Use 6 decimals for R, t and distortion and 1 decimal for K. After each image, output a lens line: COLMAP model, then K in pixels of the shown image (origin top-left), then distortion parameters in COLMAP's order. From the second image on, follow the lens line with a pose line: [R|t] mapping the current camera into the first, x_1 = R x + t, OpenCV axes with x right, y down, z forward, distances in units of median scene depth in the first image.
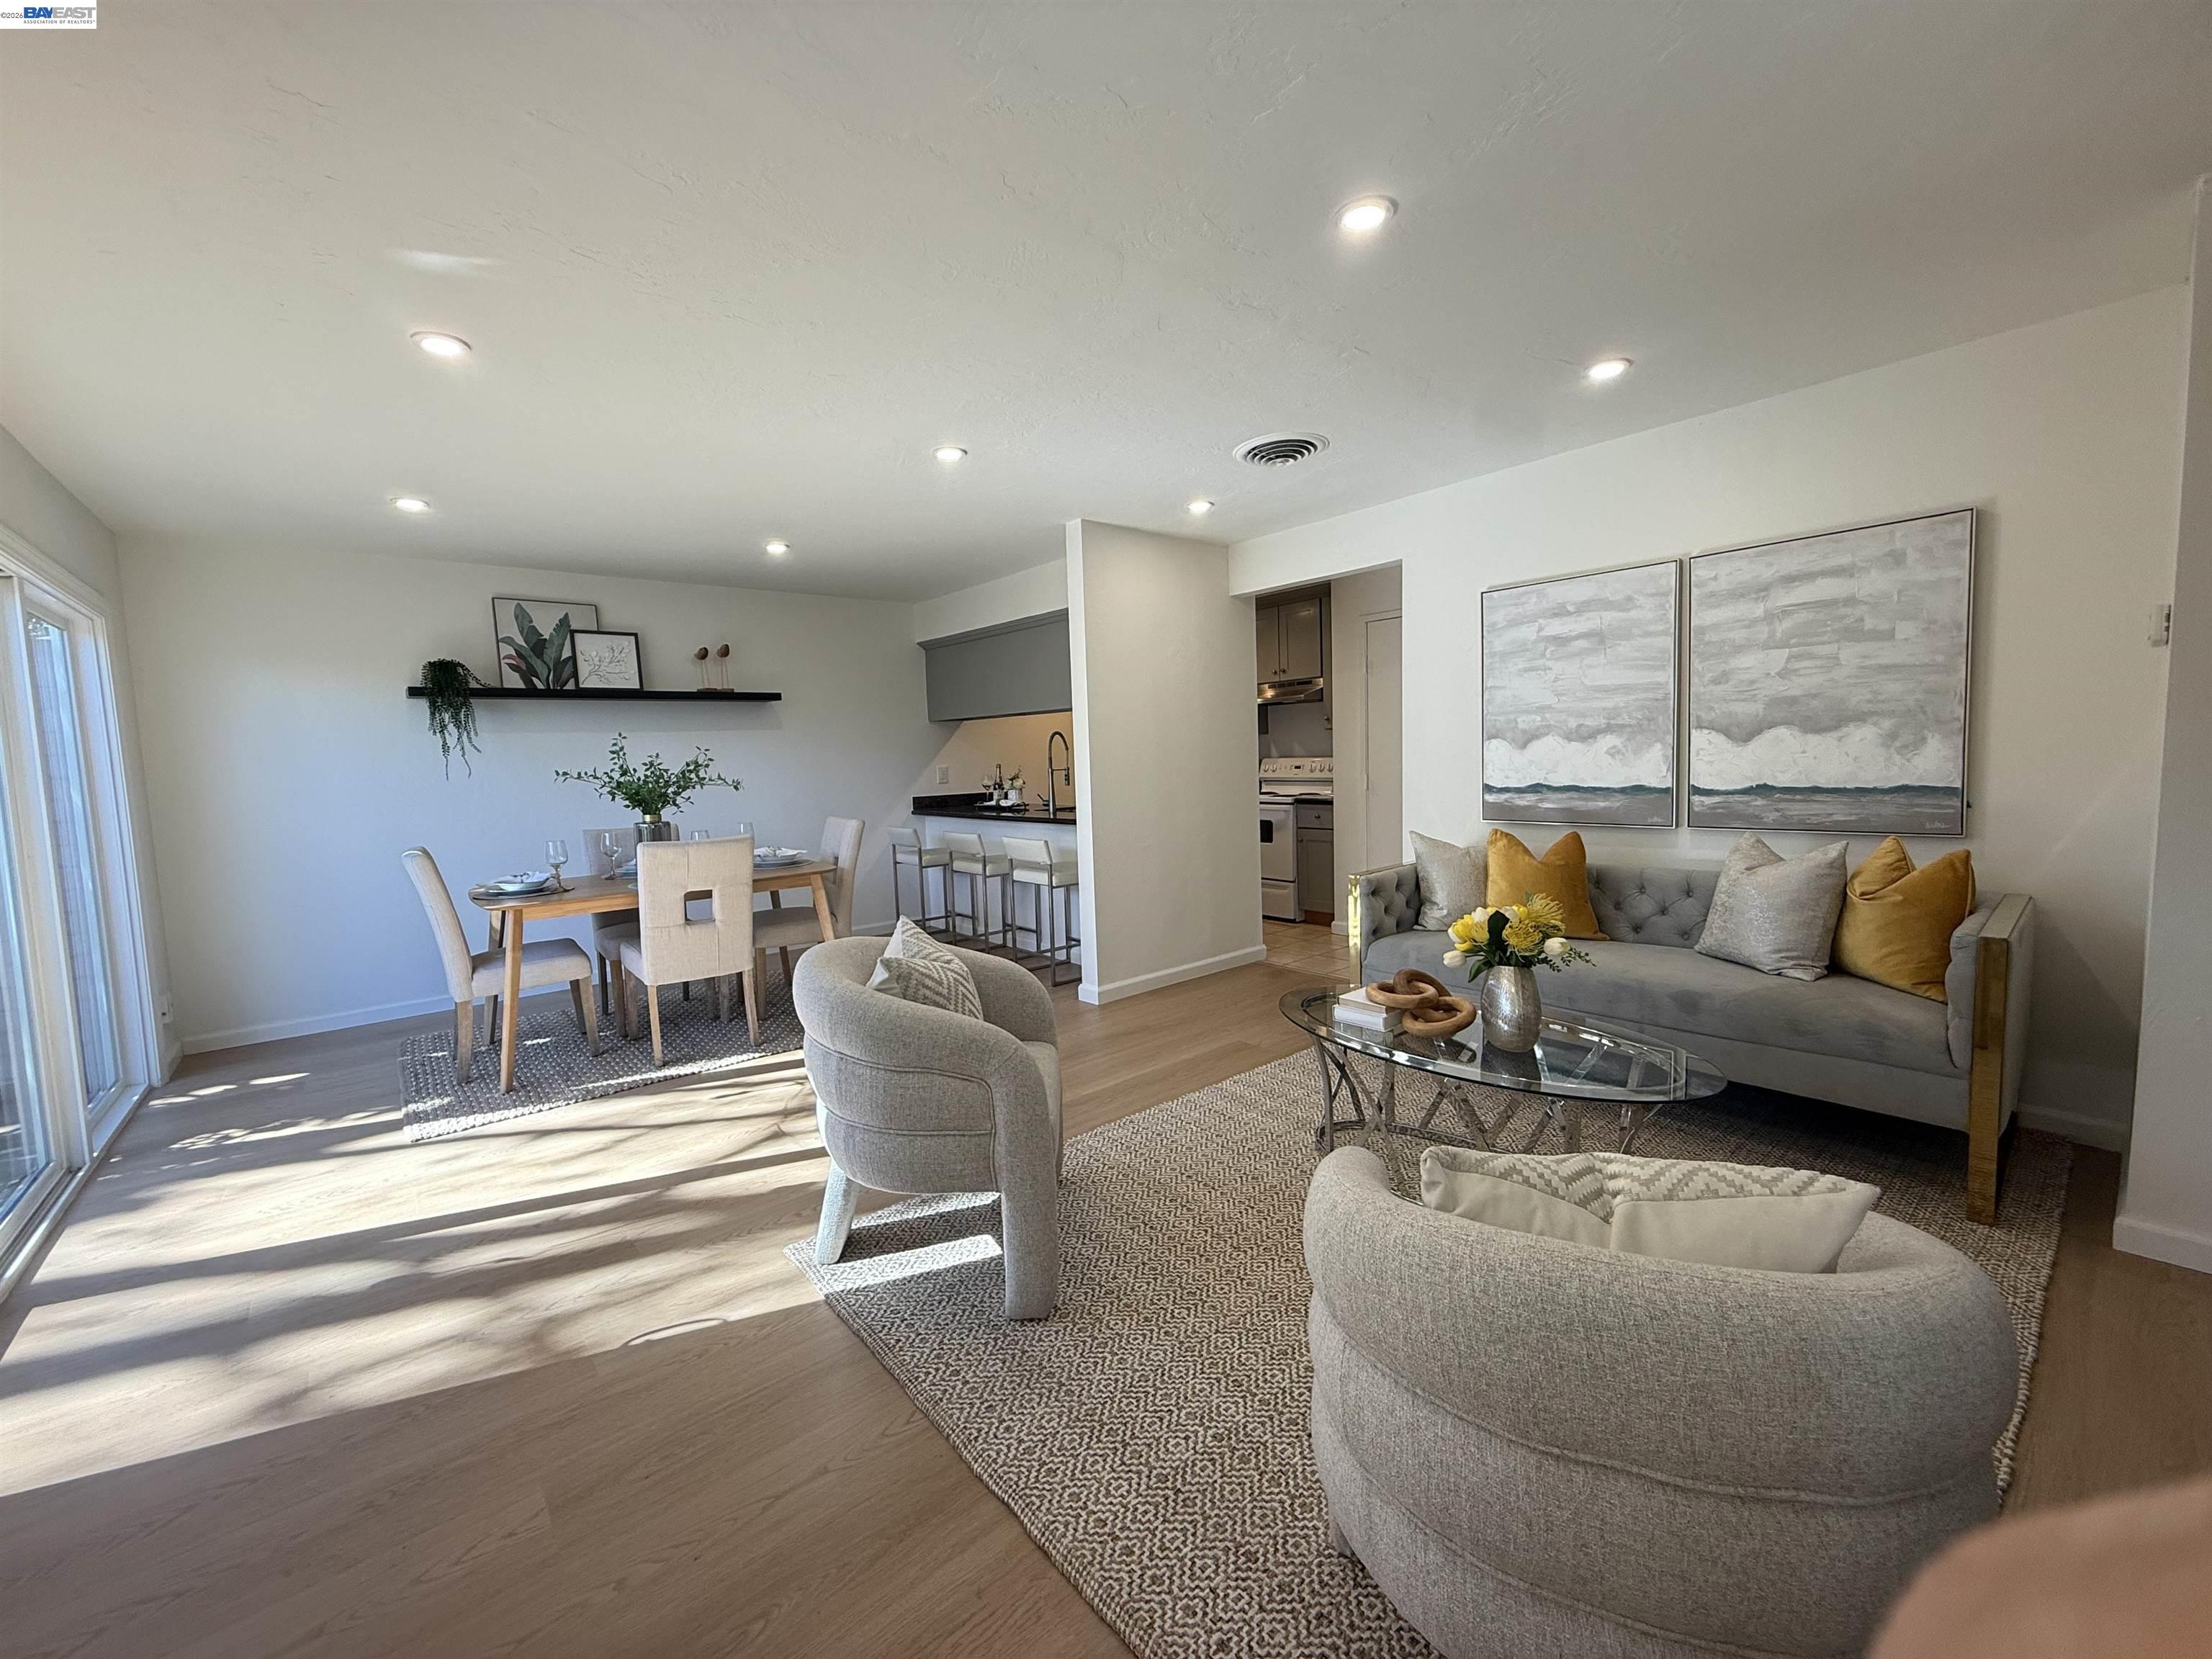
lens RADIAL K [[879.4, 0, 1099.6], [0, 879.4, 829.4], [0, 0, 1]] dist [-0.000627, -0.000127]
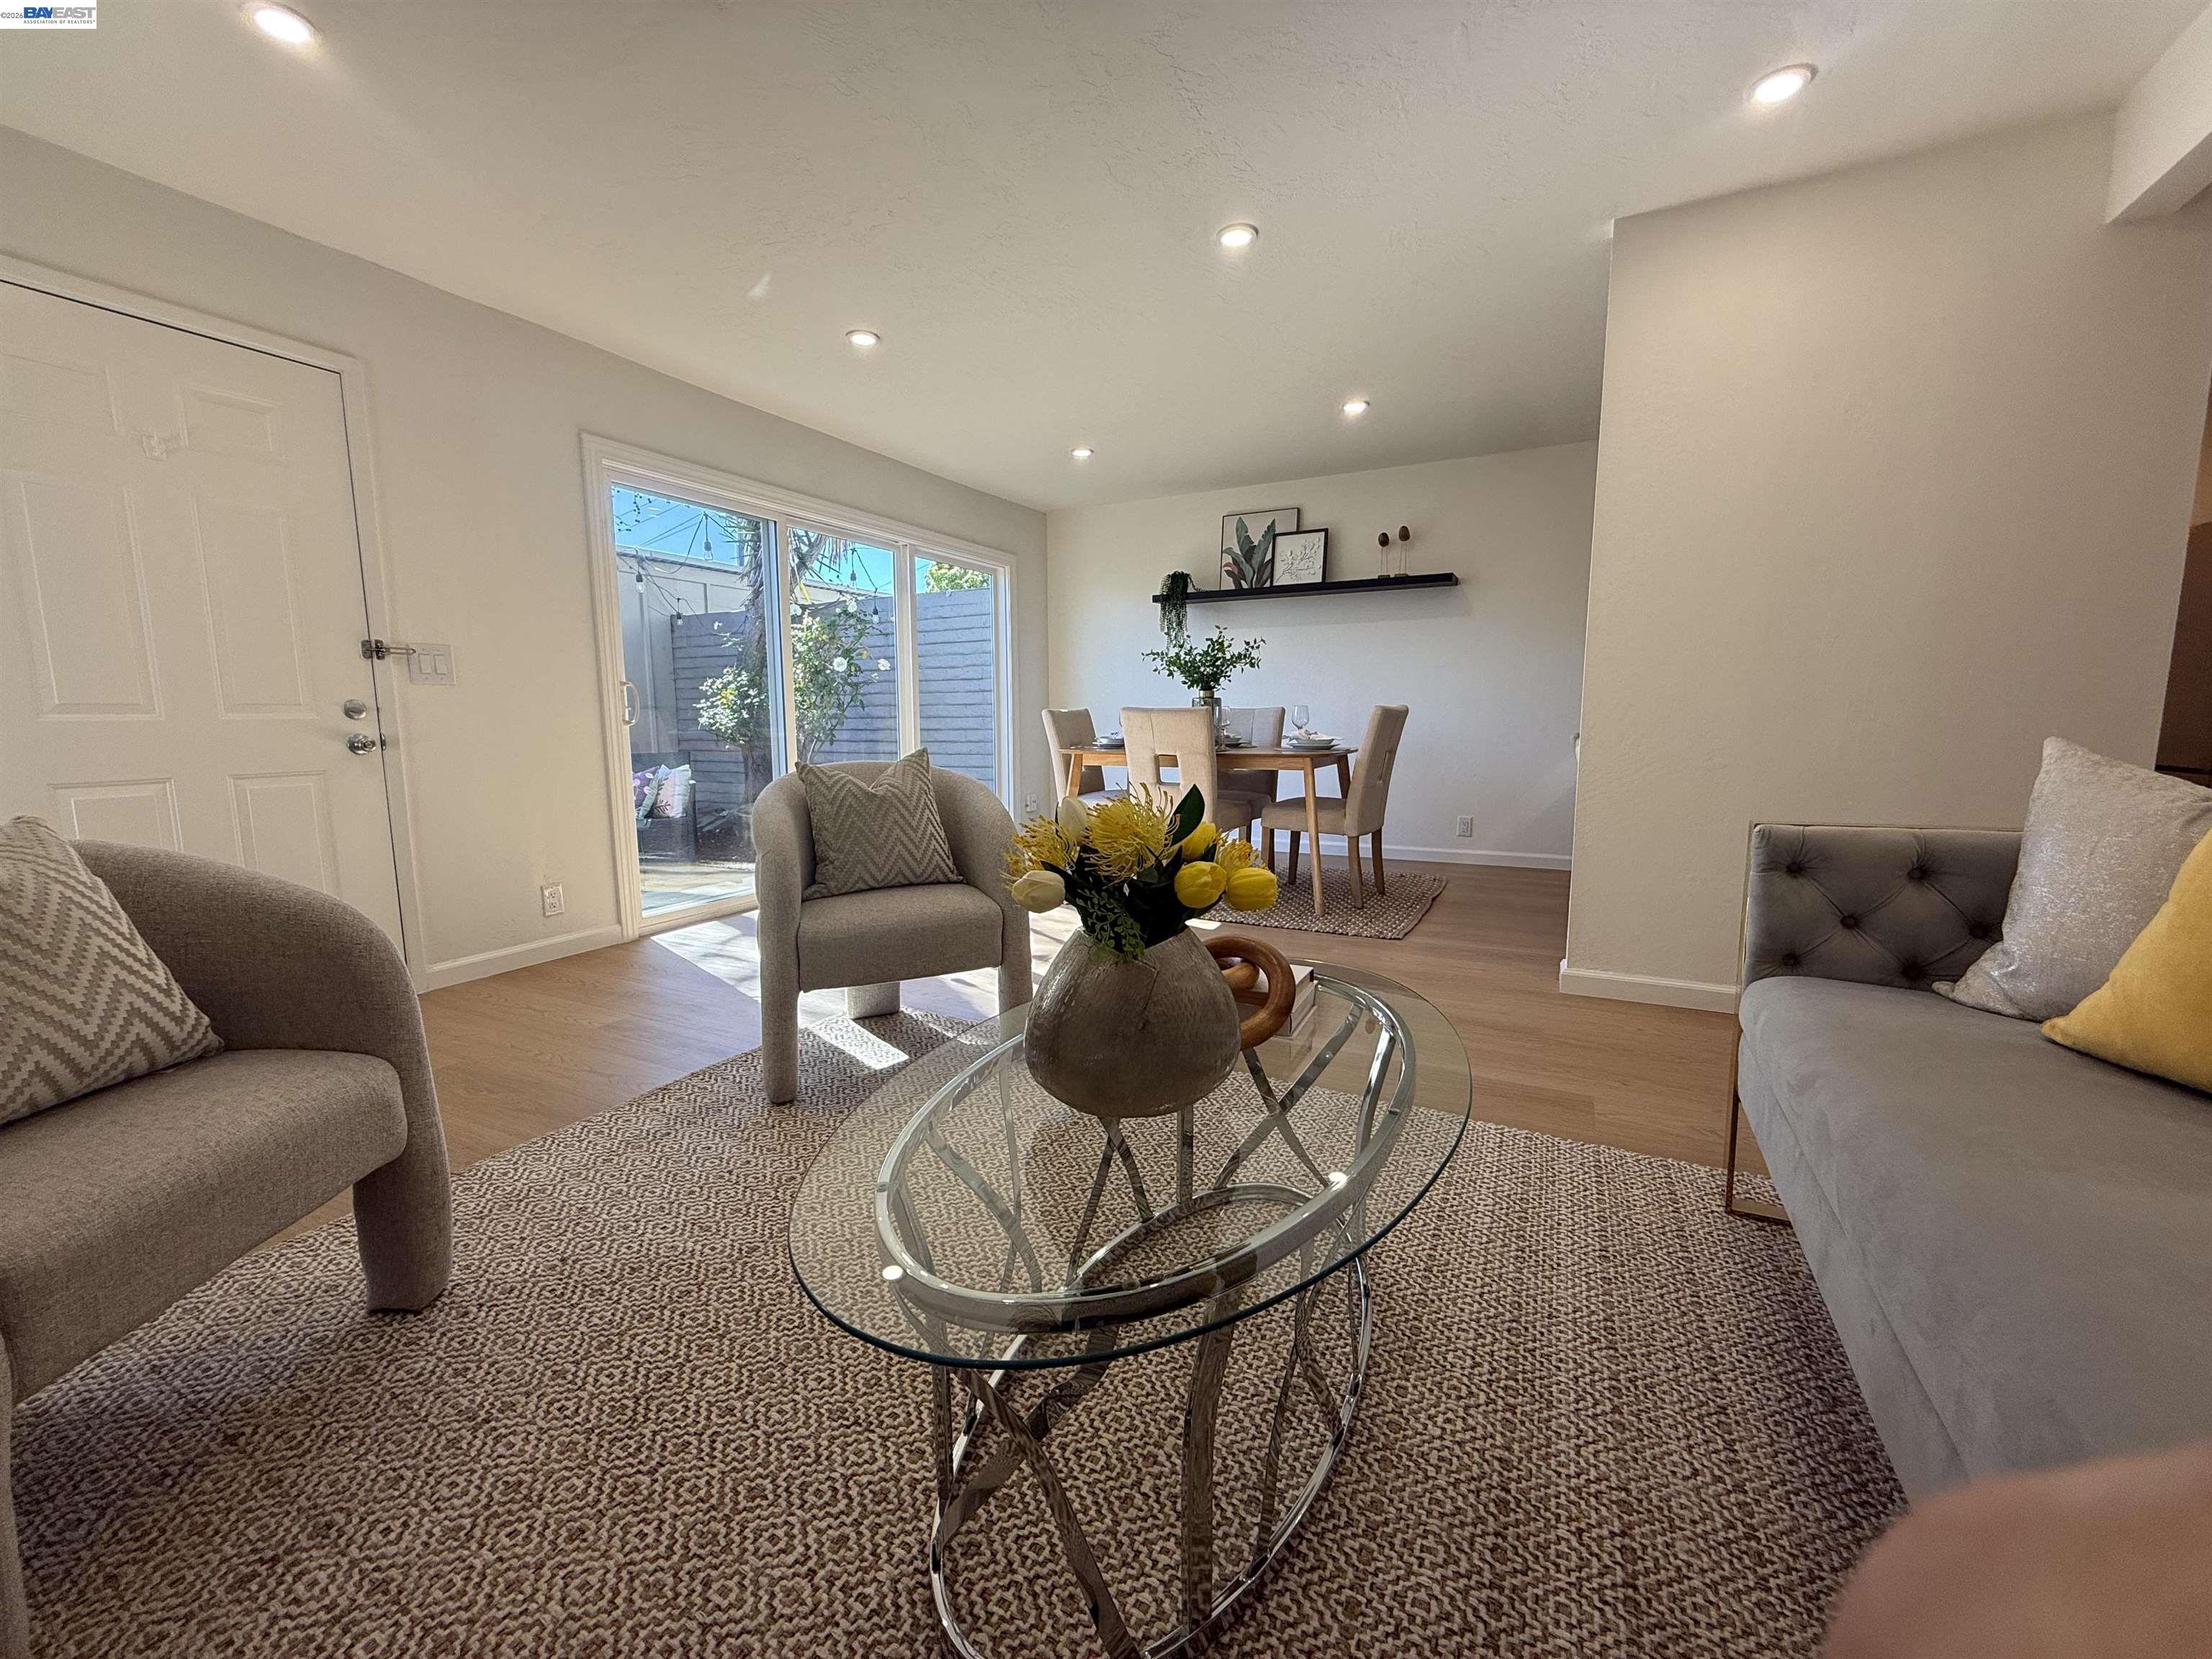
lens RADIAL K [[874.7, 0, 1111.2], [0, 874.7, 830.5], [0, 0, 1]] dist [0.001060, 0.000190]
pose [[0.390662, 0.154315, -0.907508, 0.598956], [-0.081664, 0.987772, 0.132808, 0.025937], [0.916905, 0.022227, 0.398487, 0.554848]]
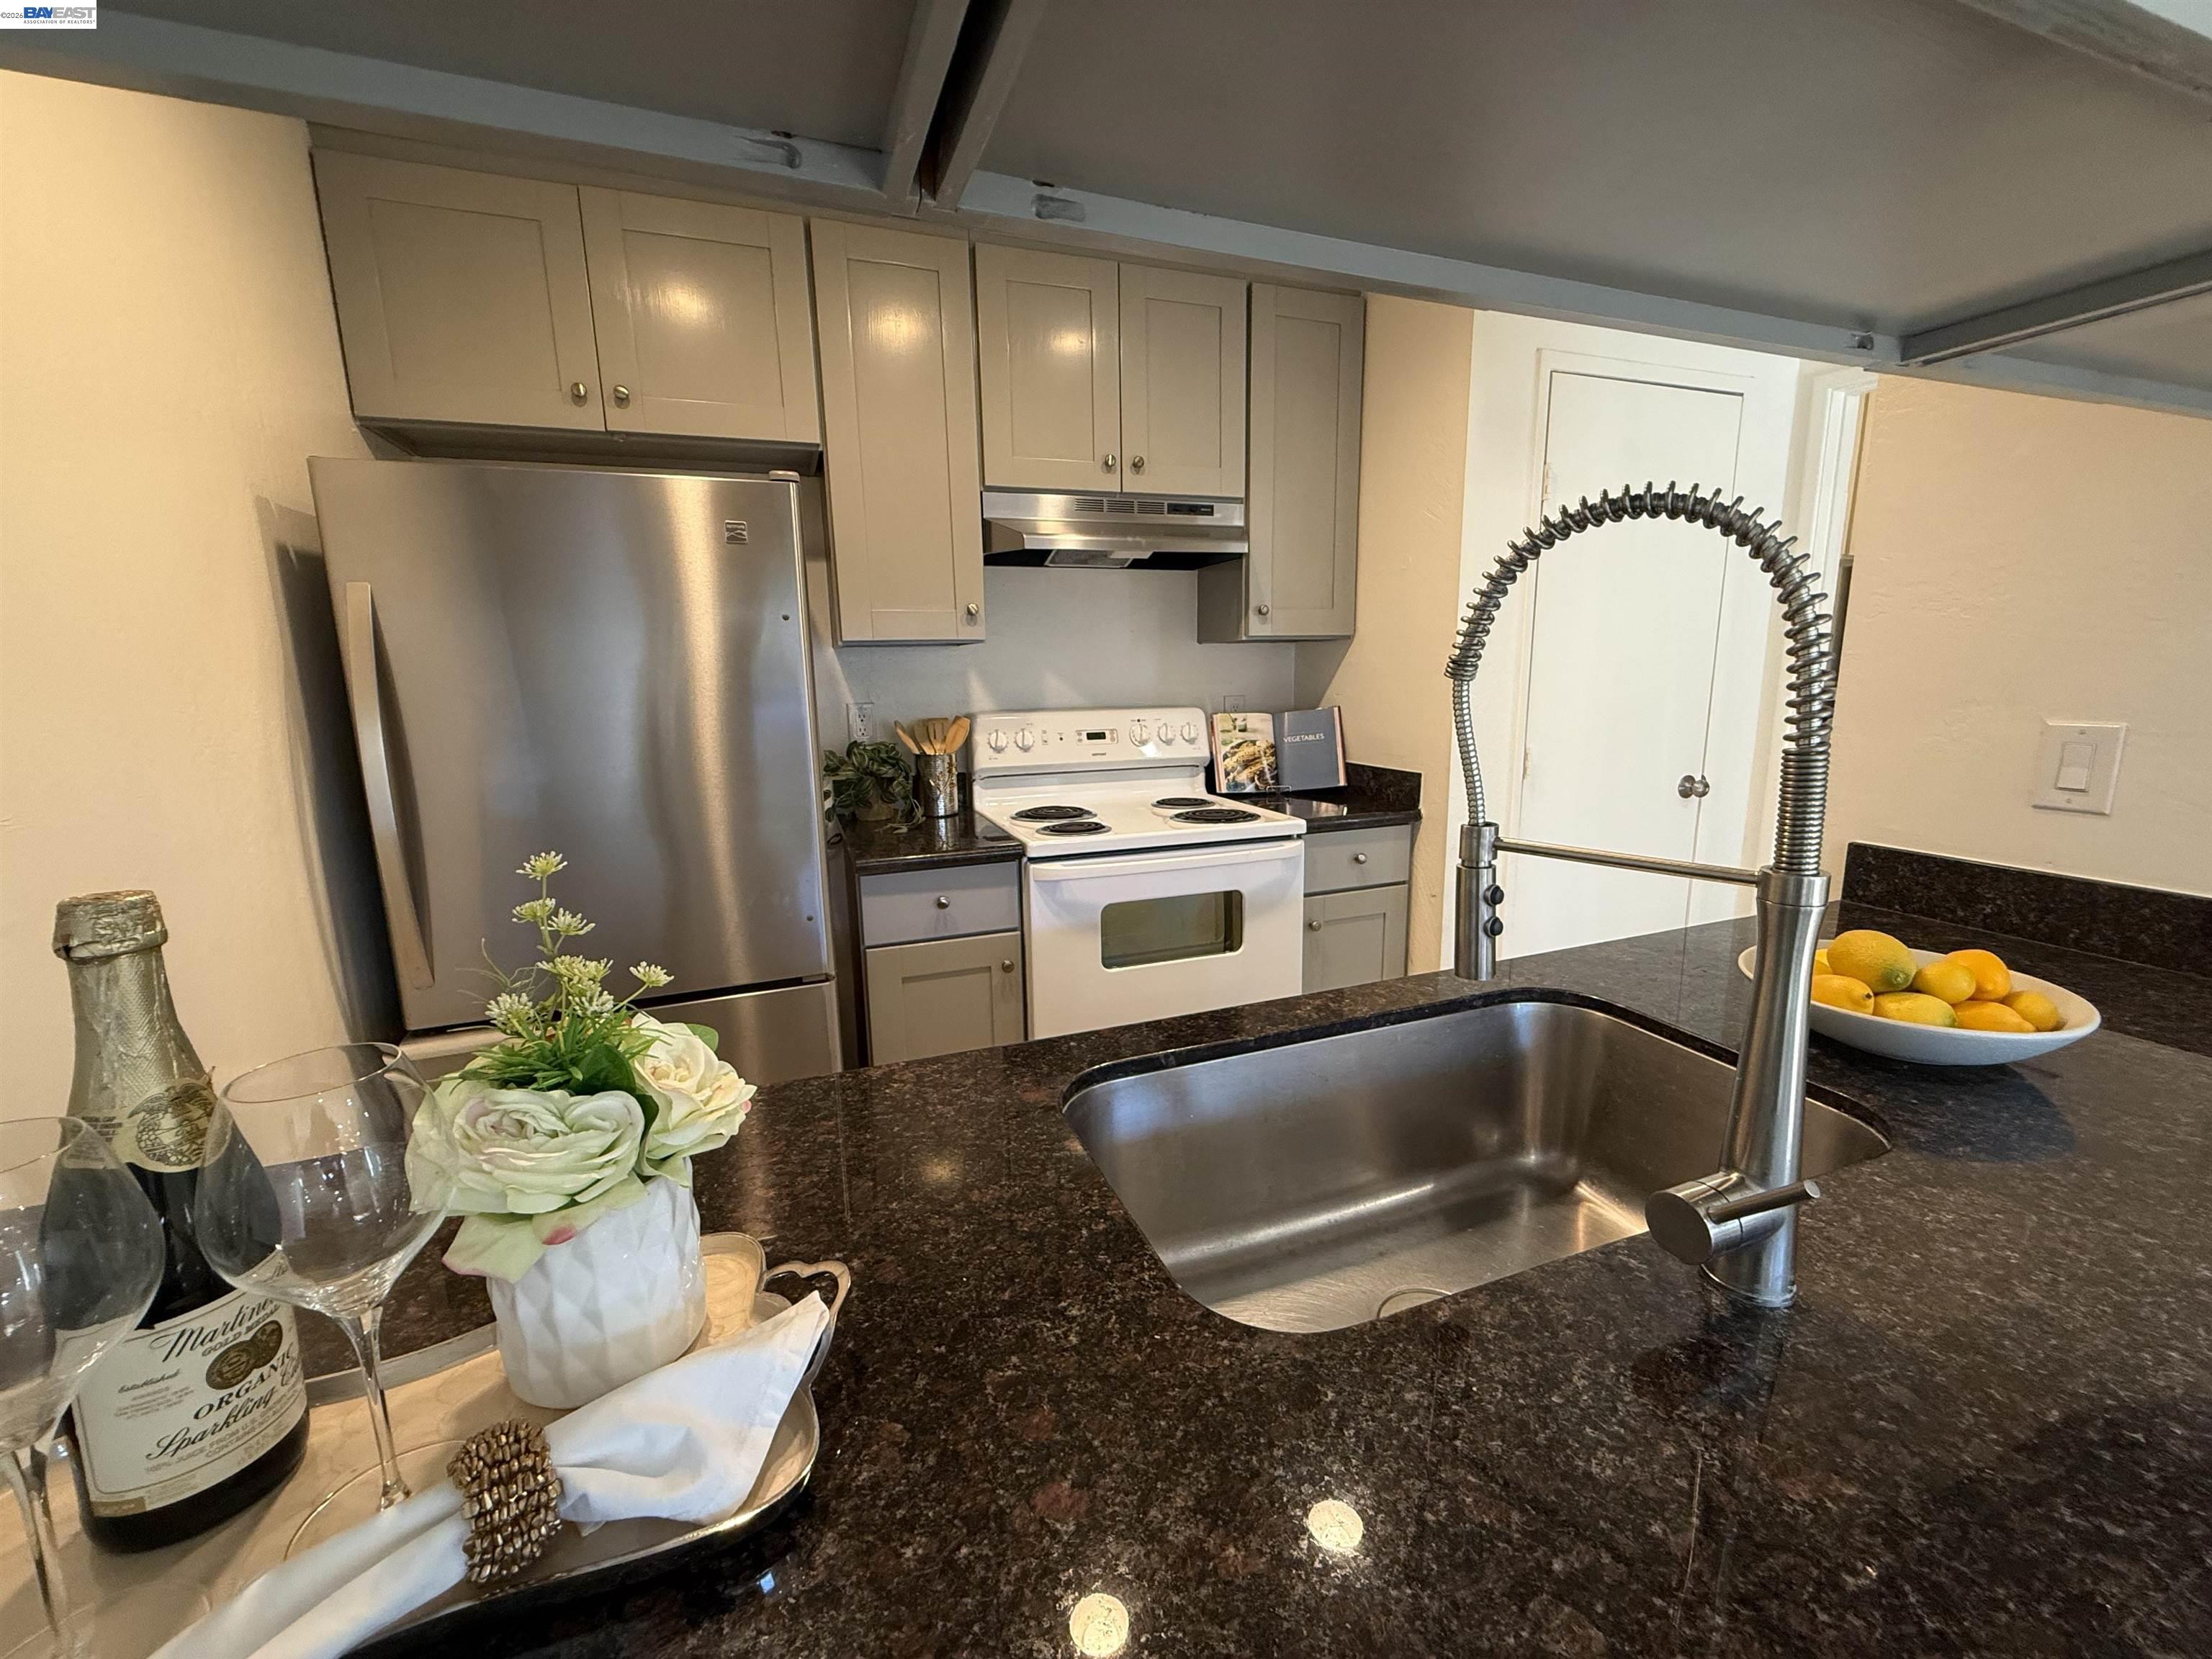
lens RADIAL K [[879.4, 0, 1099.6], [0, 879.4, 829.4], [0, 0, 1]] dist [-0.000627, -0.000127]
pose [[0.330736, -0.144525, 0.932591, -0.288780], [0.083816, 0.988797, 0.123511, -0.159497], [-0.939994, 0.037316, 0.339144, 1.795554]]
